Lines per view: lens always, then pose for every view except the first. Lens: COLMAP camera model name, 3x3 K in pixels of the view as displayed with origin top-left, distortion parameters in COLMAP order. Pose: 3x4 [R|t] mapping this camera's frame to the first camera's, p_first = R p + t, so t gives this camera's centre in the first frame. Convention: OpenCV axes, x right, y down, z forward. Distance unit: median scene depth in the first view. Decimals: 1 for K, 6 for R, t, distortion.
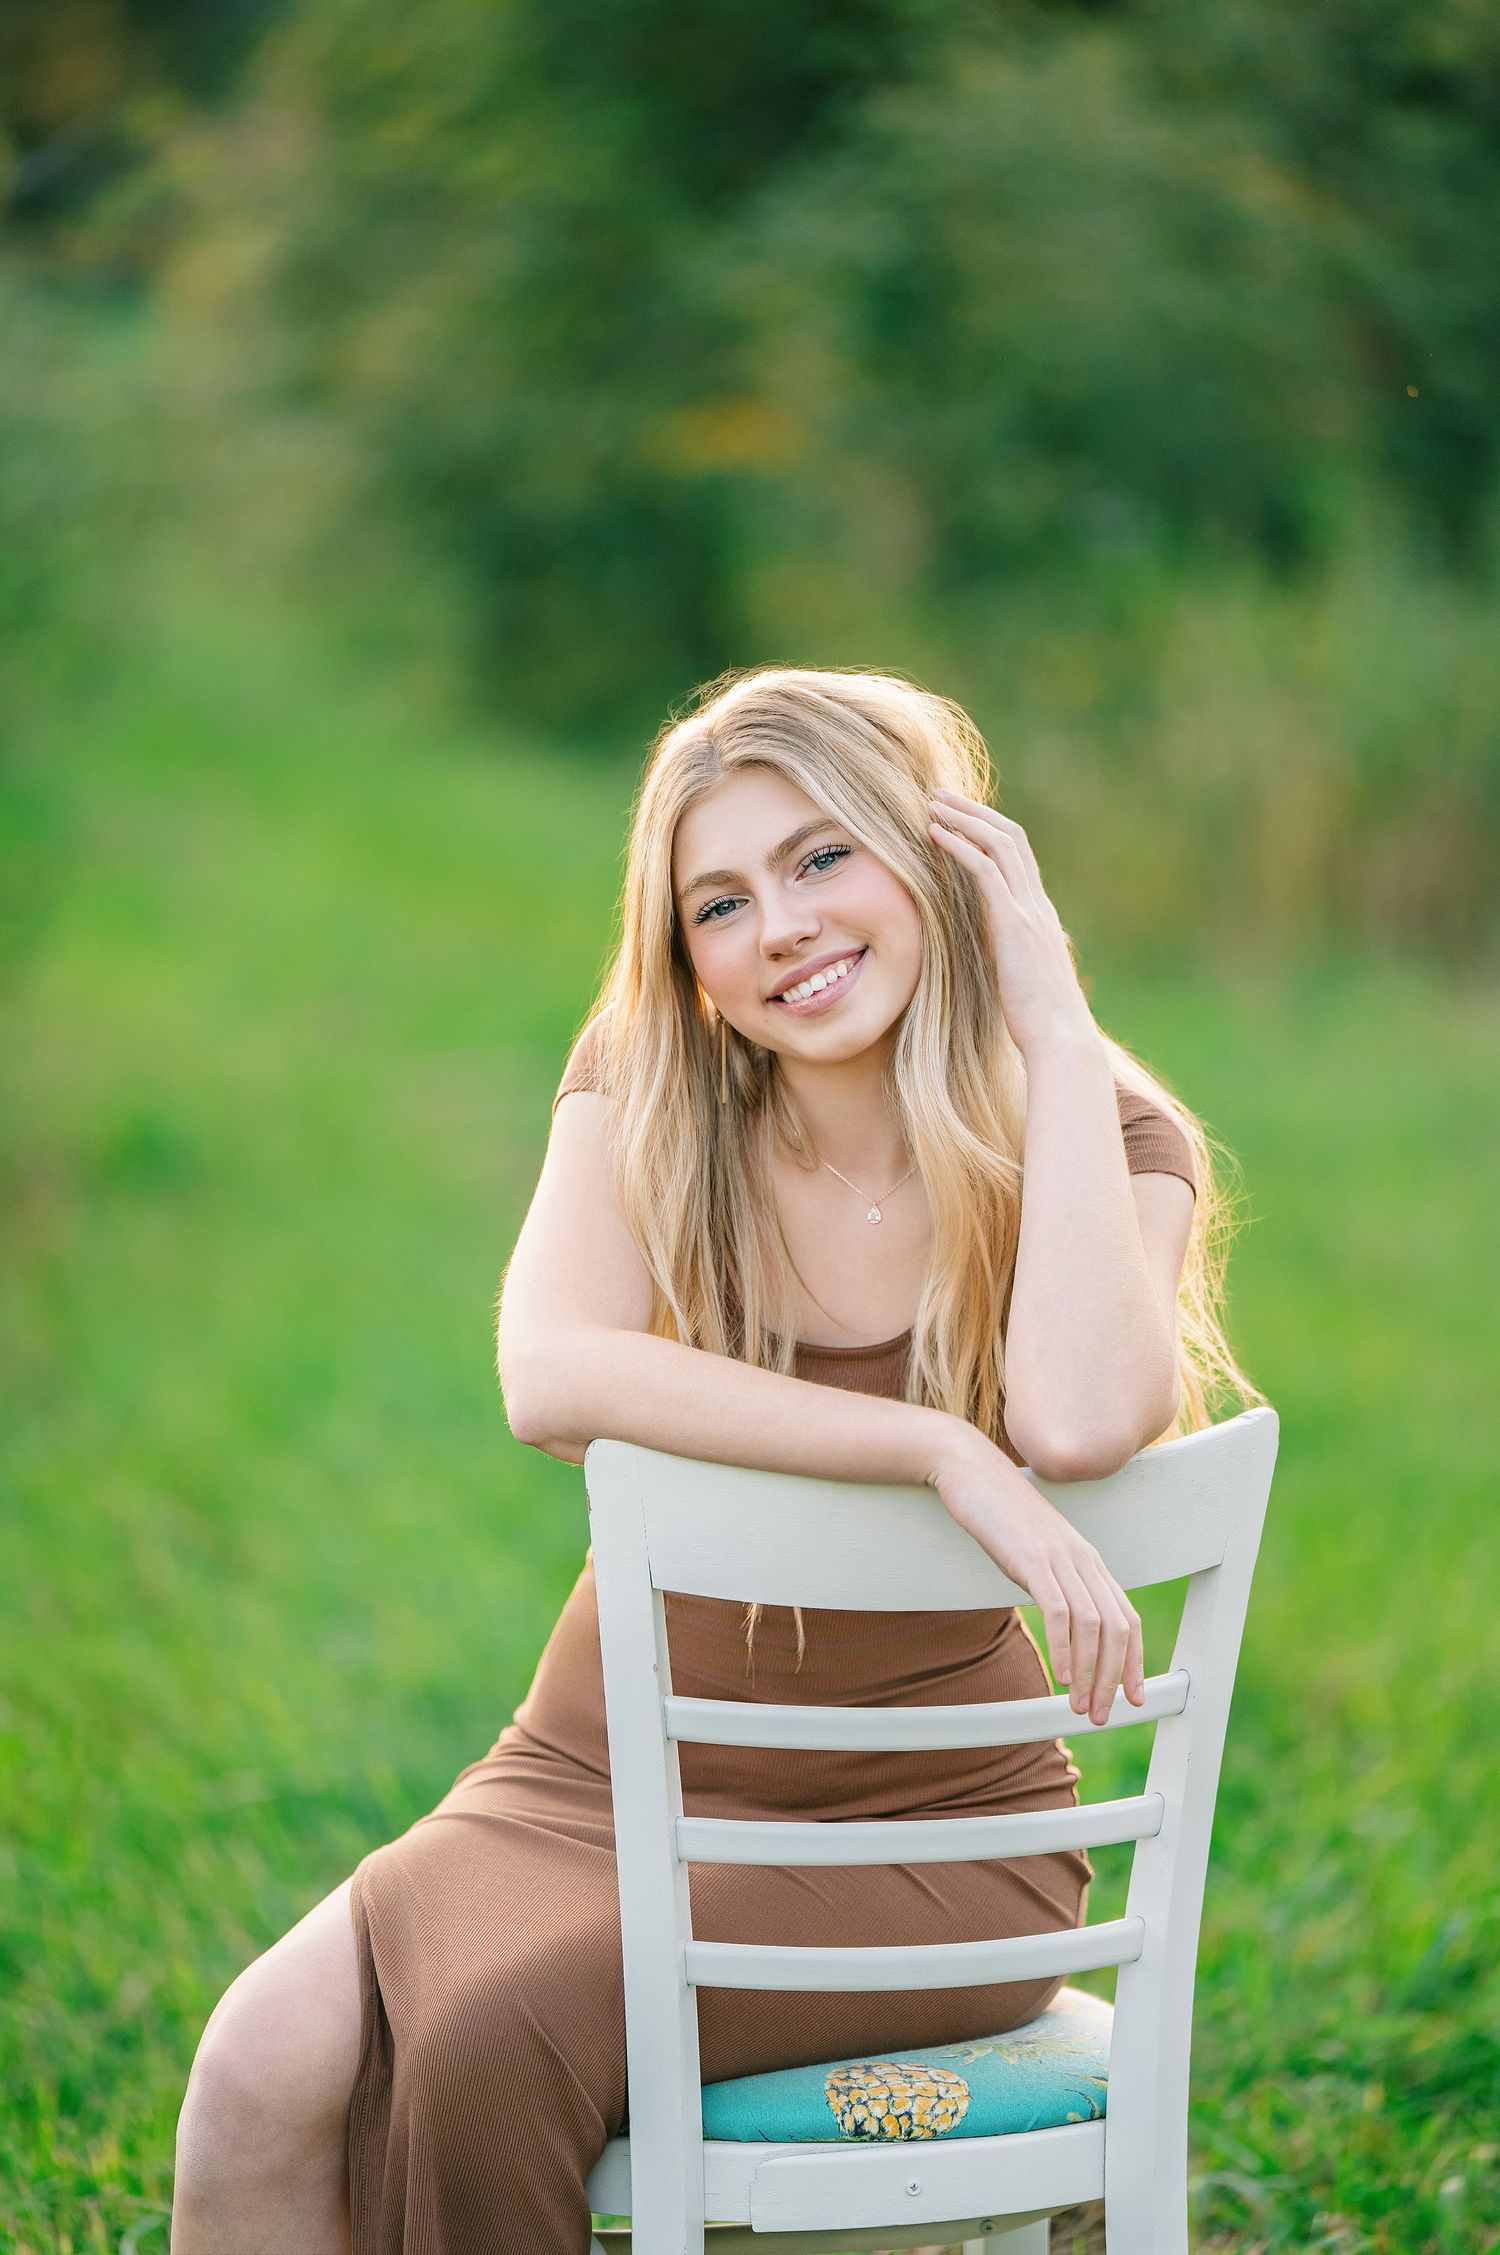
lens RADIAL K [[13063.9, 0, 732.1], [0, 13063.9, 1120.7], [0, 0, 1]] dist [0.358818, 0.000000]
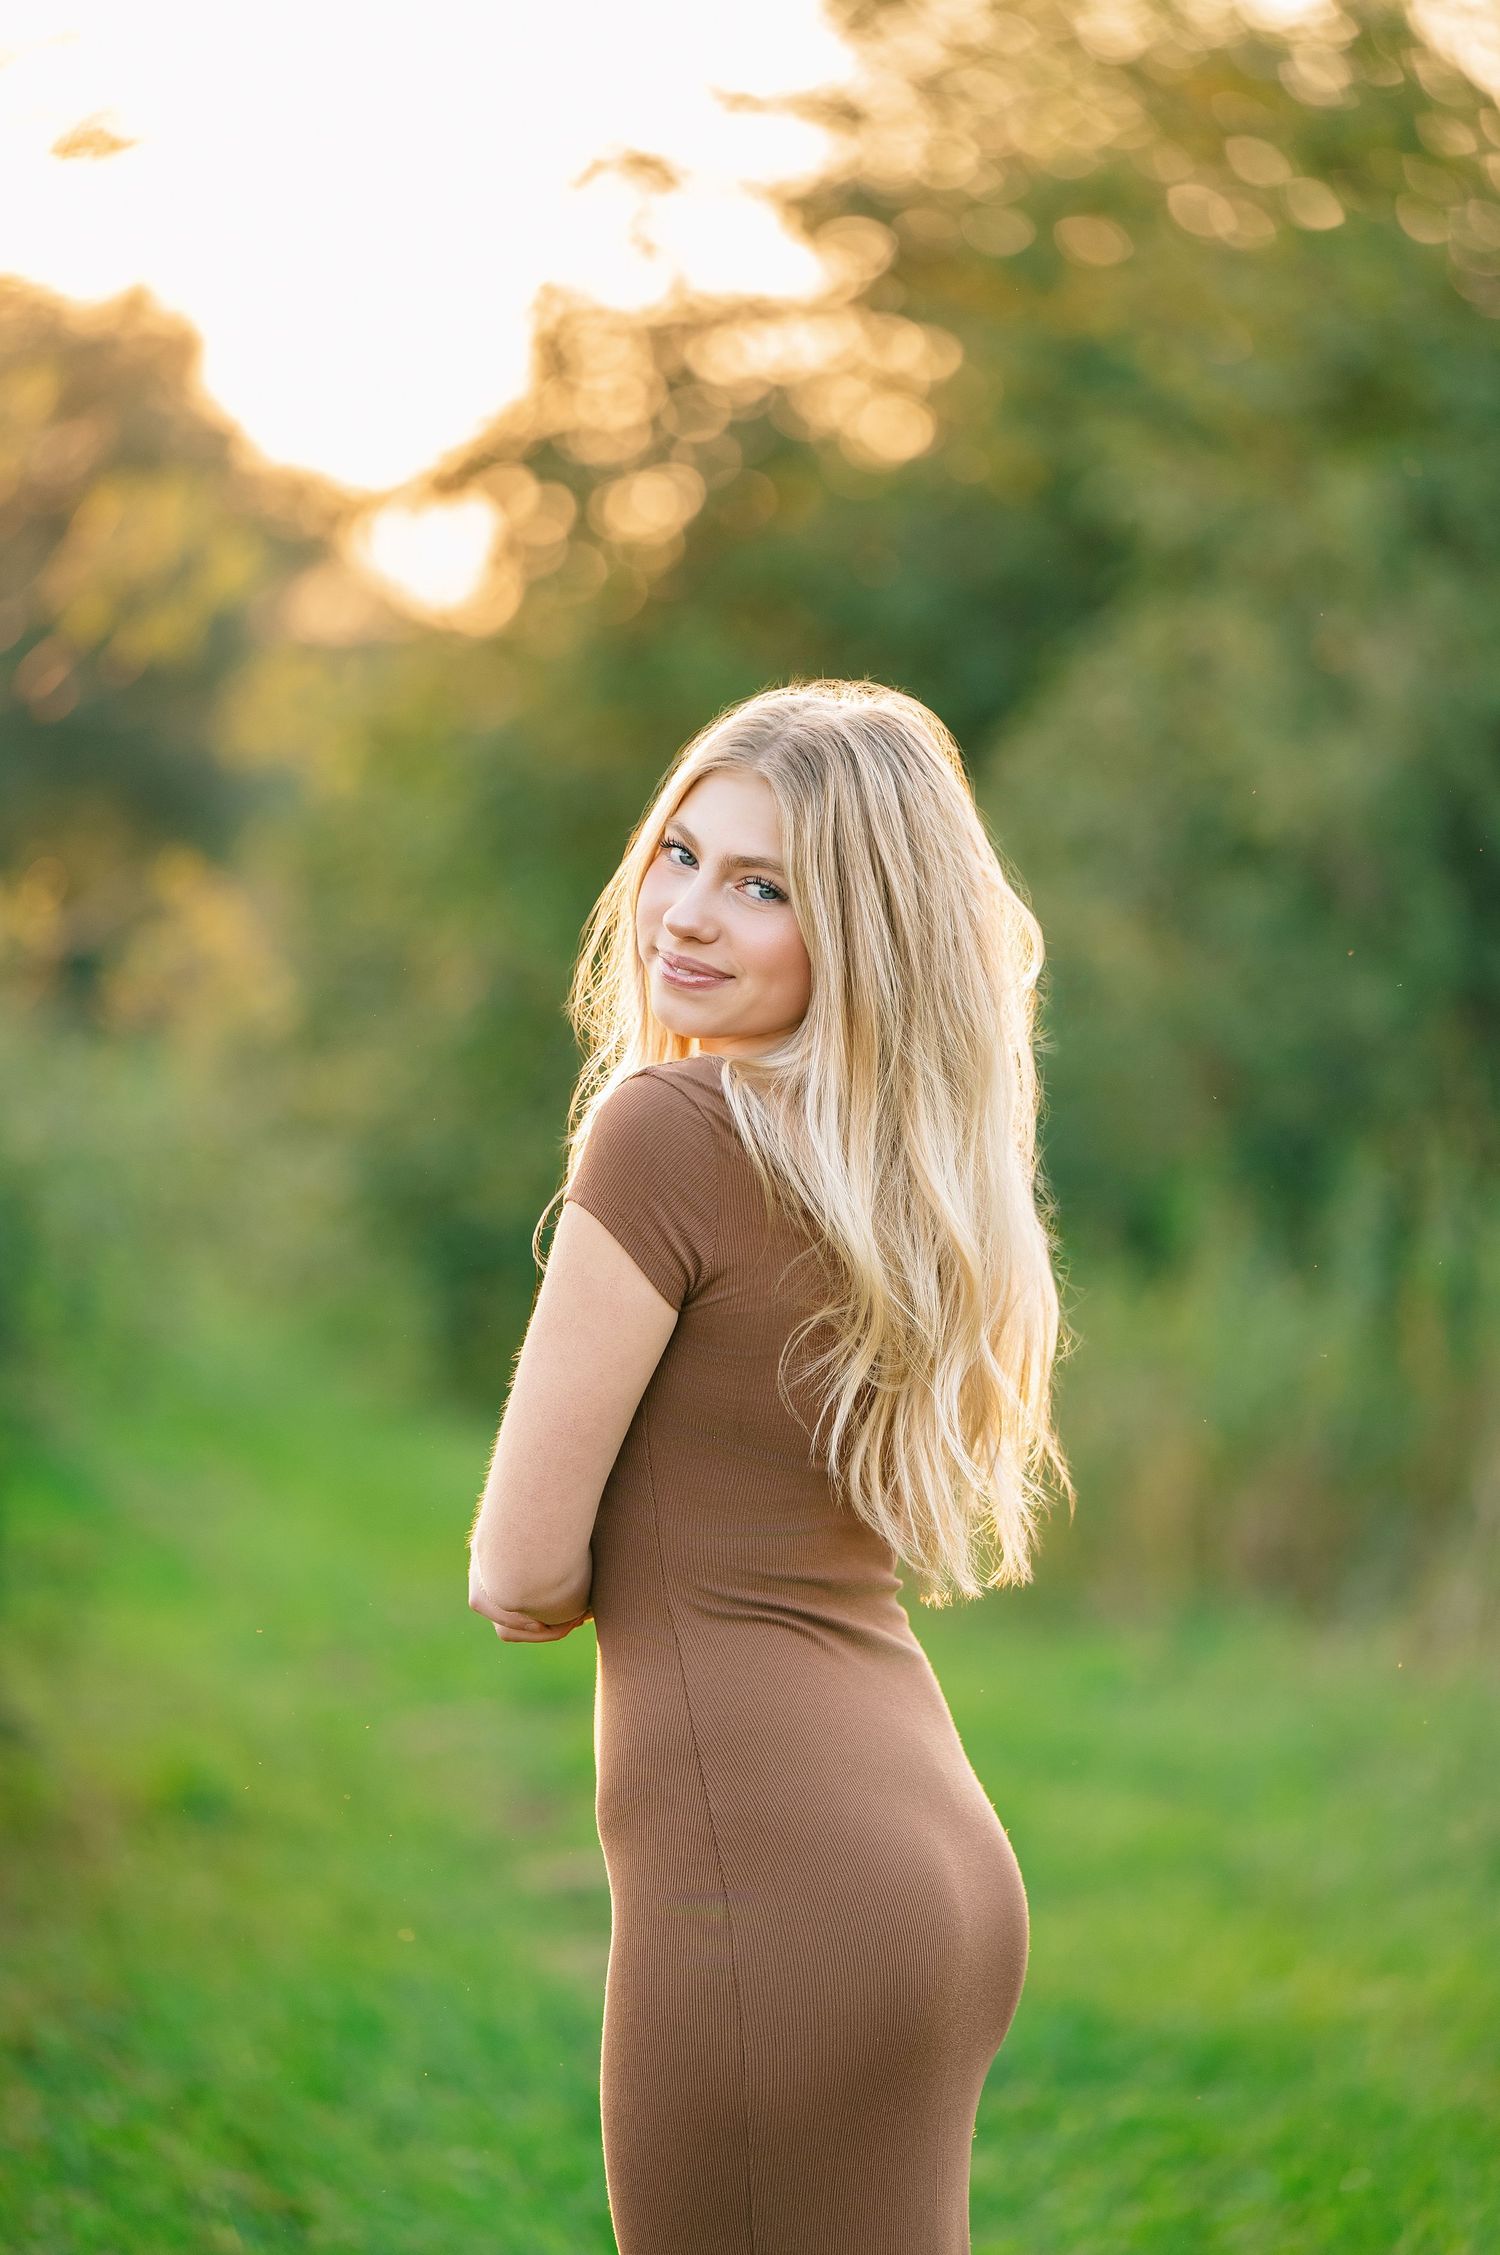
lens RADIAL K [[9214.5, 0, 645.8], [0, 9214.5, 1143.3], [0, 0, 1]] dist [0.306949, 0.000000]
pose [[0.999792, -0.014500, 0.014365, -0.018335], [0.015256, 0.998423, -0.054016, -0.012207], [-0.013559, 0.054224, 0.998437, 0.235140]]
